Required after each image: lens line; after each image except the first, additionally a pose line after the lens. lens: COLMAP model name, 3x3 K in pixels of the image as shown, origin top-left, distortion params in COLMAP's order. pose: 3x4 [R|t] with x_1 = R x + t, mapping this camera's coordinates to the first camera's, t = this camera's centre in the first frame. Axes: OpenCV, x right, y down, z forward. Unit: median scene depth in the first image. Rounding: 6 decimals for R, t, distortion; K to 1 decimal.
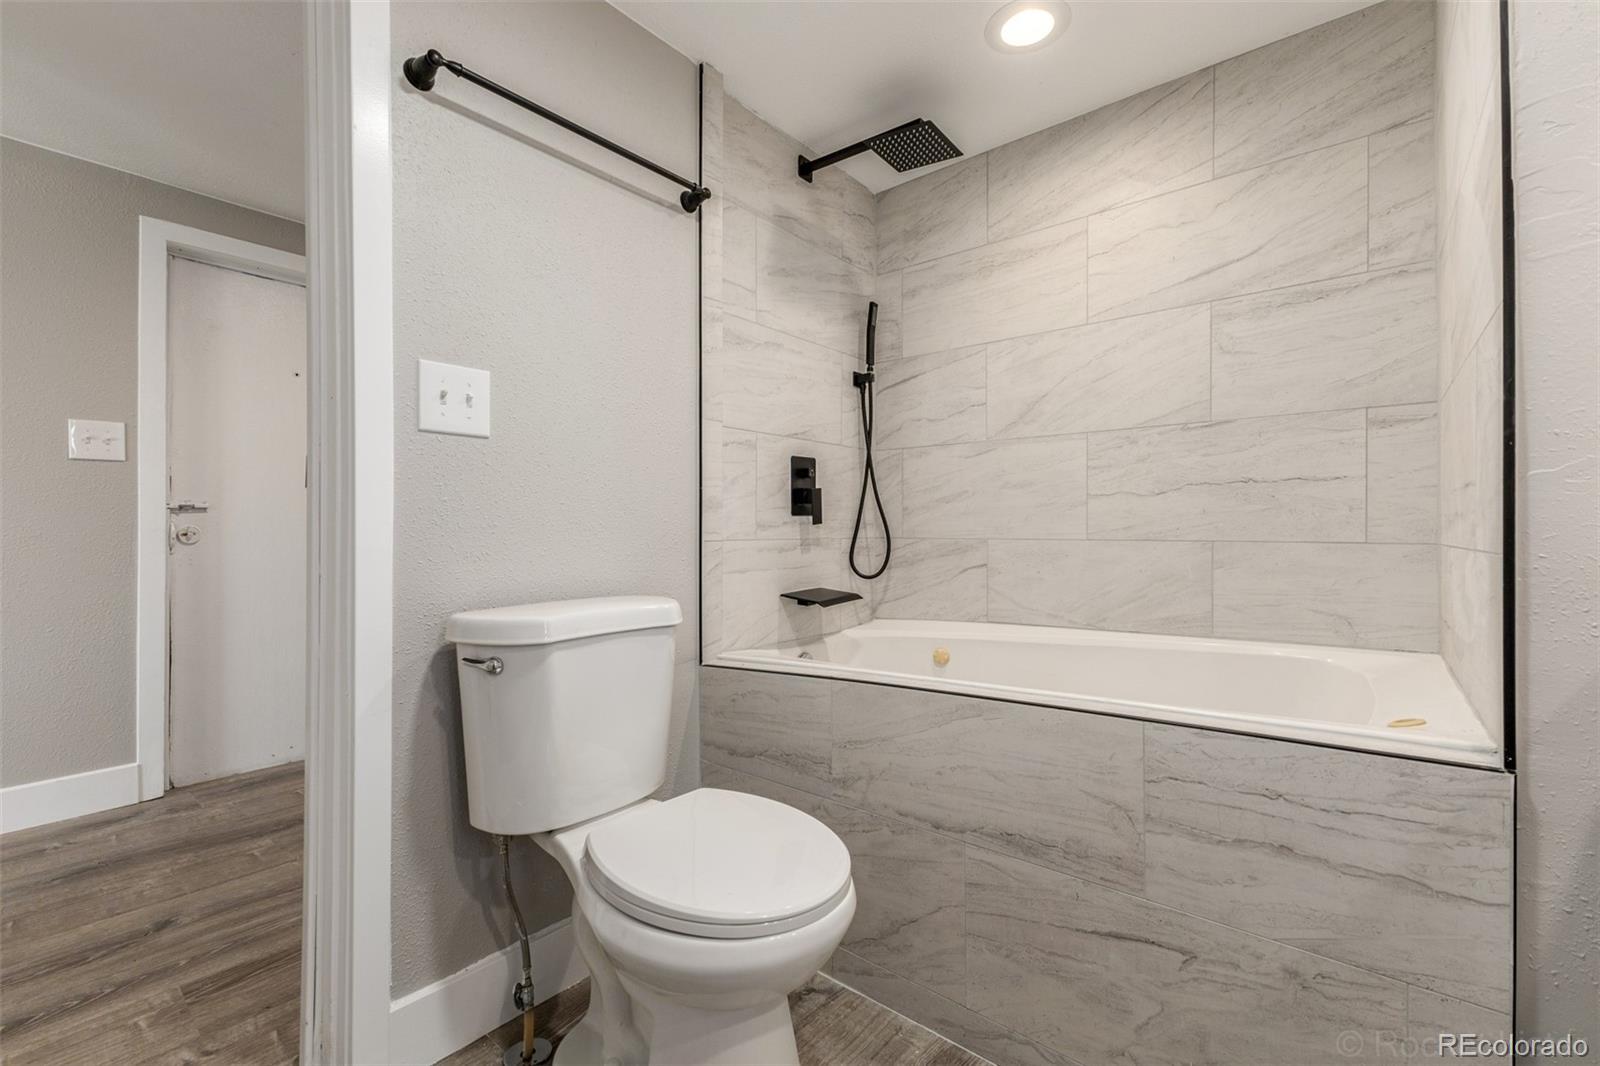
lens RADIAL K [[687.5, 0, 794.1], [0, 687.5, 532.5], [0, 0, 1]] dist [0.005959, 0.000614]
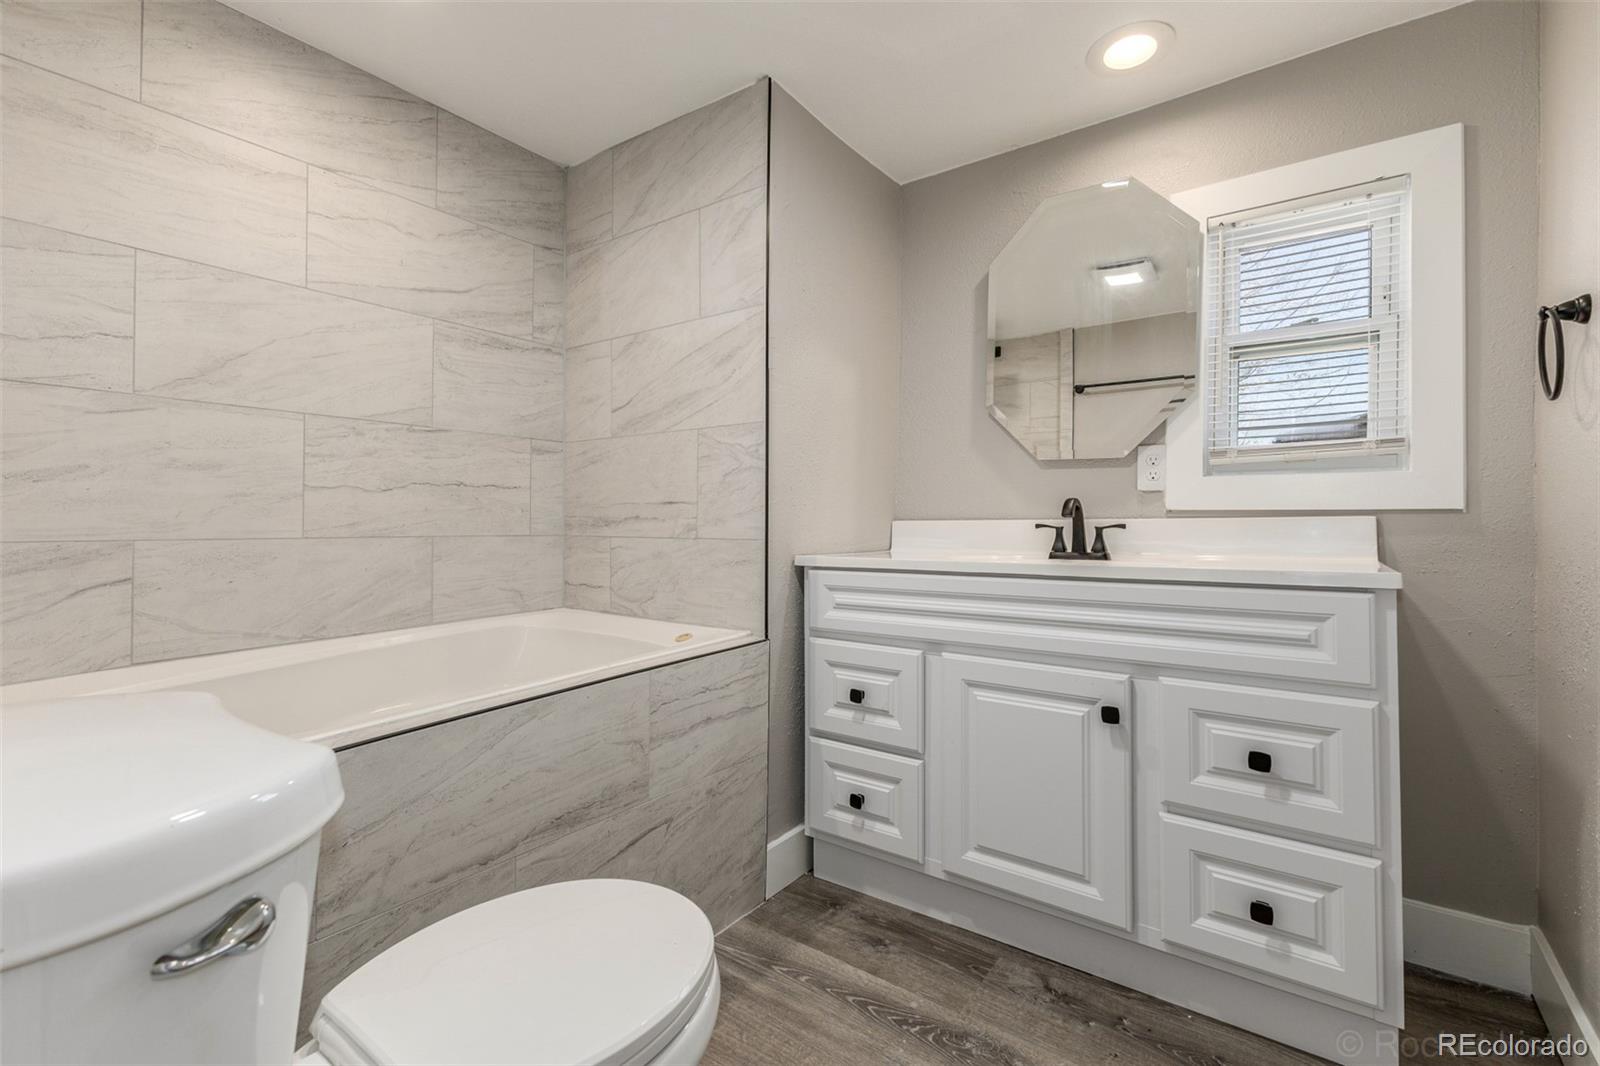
lens RADIAL K [[687.5, 0, 794.1], [0, 687.5, 532.5], [0, 0, 1]] dist [0.005959, 0.000614]
pose [[-0.054984, -0.012973, 0.998403, -0.589703], [0.000802, 0.999915, 0.013036, -0.009190], [-0.998487, 0.001517, -0.054969, 0.547121]]
